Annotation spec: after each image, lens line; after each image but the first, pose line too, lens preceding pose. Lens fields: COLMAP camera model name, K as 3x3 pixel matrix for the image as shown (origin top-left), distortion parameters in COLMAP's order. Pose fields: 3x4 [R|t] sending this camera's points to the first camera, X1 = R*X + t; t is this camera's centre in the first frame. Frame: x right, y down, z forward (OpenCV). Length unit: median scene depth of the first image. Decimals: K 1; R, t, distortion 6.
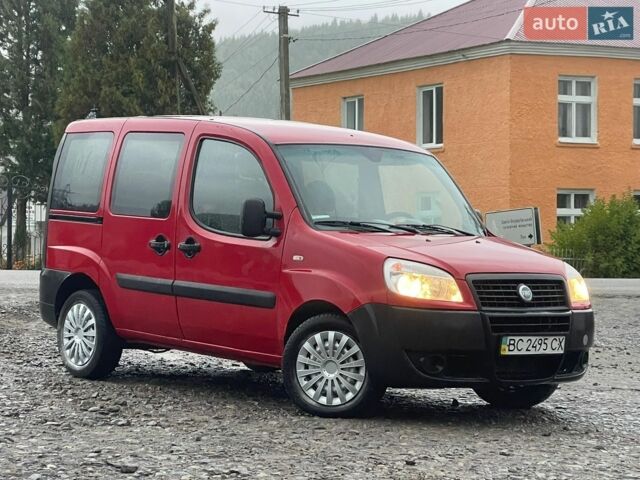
lens RADIAL K [[1876.3, 0, 346.6], [0, 1876.3, 241.0], [0, 0, 1]] dist [0.140262, 1.874336]
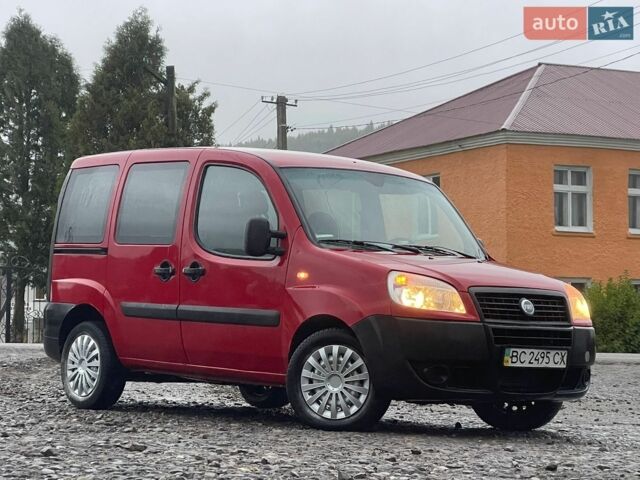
lens RADIAL K [[1876.3, 0, 346.6], [0, 1876.3, 241.0], [0, 0, 1]] dist [0.140262, 1.874336]
pose [[0.999996, -0.001726, 0.002439, -0.004289], [0.001869, 0.998202, -0.059910, 0.050232], [-0.002331, 0.059914, 0.998201, -0.009150]]
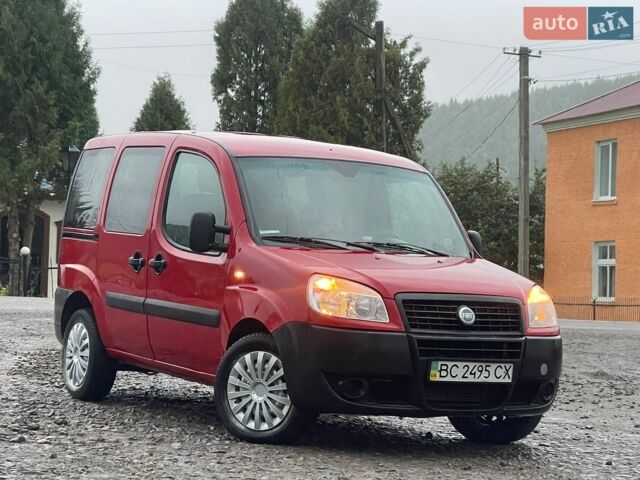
lens RADIAL K [[1870.0, 0, 320.0], [0, 1870.0, 240.0], [0, 0, 1]] dist [0.063494, 3.031407]
pose [[0.981354, 0.014071, -0.191694, 0.191128], [-0.019590, 0.999445, -0.026928, 0.016069], [0.191209, 0.030182, 0.981085, 0.079274]]
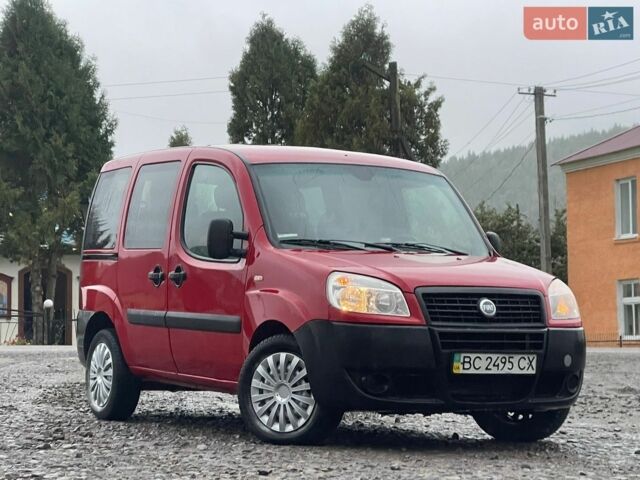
lens RADIAL K [[1870.2, 0, 312.3], [0, 1870.2, 222.7], [0, 0, 1]] dist [0.095944, 1.617172]
pose [[0.977831, -0.031346, -0.207035, 0.193239], [0.017270, 0.997436, -0.069449, 0.046251], [0.208681, 0.064334, 0.975865, 0.080289]]
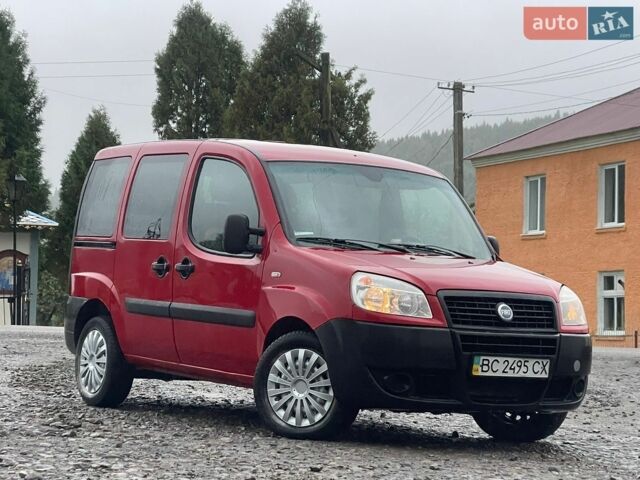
lens RADIAL K [[1870.0, 0, 320.0], [0, 1870.0, 240.0], [0, 0, 1]] dist [0.063494, 3.031407]
pose [[0.990003, 0.009944, -0.140692, 0.128939], [-0.017273, 0.998551, -0.050969, 0.039155], [0.139982, 0.052889, 0.988741, 0.051360]]
